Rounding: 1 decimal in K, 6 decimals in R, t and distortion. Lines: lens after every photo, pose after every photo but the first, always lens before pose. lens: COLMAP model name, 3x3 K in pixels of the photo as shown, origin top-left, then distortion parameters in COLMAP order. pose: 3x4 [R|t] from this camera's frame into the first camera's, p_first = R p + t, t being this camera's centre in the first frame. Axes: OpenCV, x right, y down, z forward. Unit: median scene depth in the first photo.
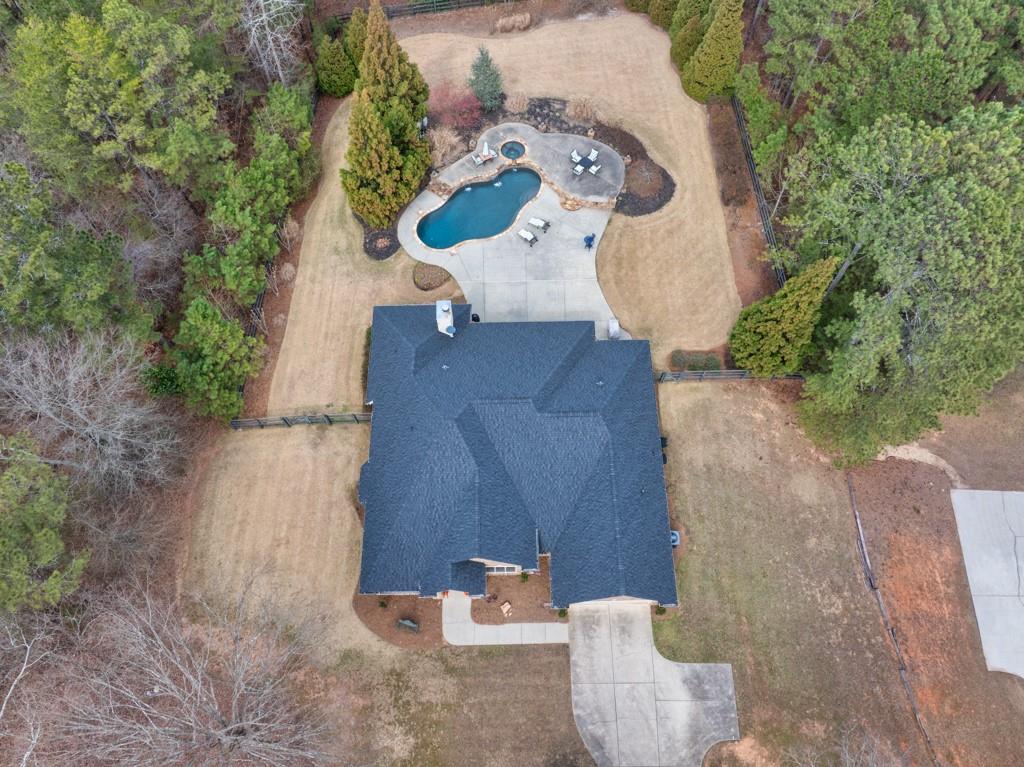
lens RADIAL K [[722.0, 0, 516.4], [0, 722.0, 381.9], [0, 0, 1]] dist [-0.043094, 0.010056]
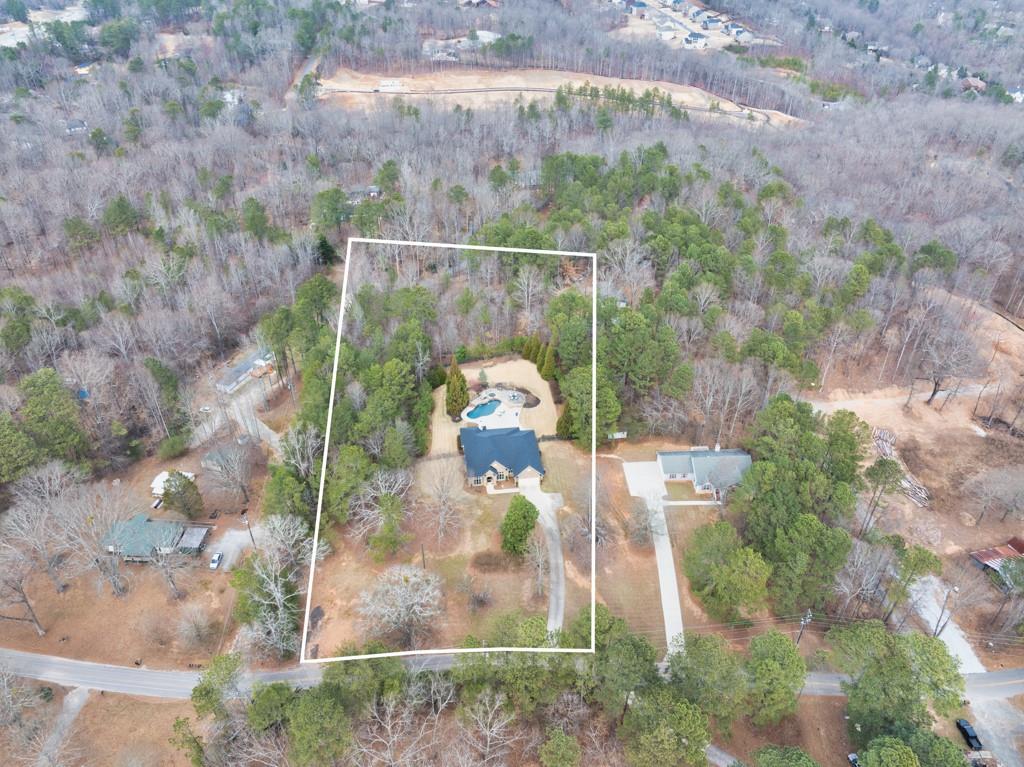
lens RADIAL K [[722.0, 0, 512.9], [0, 722.0, 380.2], [0, 0, 1]] dist [-0.043094, 0.010056]
pose [[0.994811, -0.062321, 0.080421, -0.207742], [0.093681, 0.869441, -0.485074, 1.497647], [-0.039691, 0.490090, 0.870767, -2.347152]]
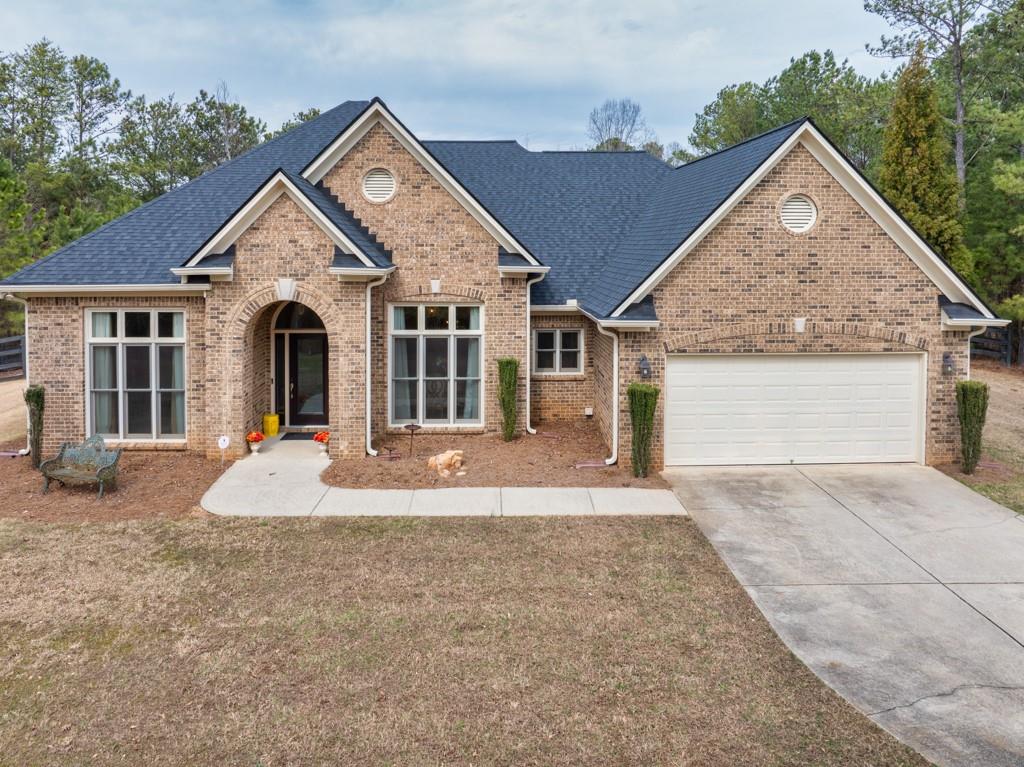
lens RADIAL K [[759.6, 0, 504.6], [0, 759.6, 261.9], [0, 0, 1]] dist [-0.041978, 0.003702]
pose [[0.999909, 0.000051, 0.013510, 0.004109], [0.012025, 0.452324, -0.891773, 0.479877], [-0.006156, 0.891854, 0.452282, 0.687589]]
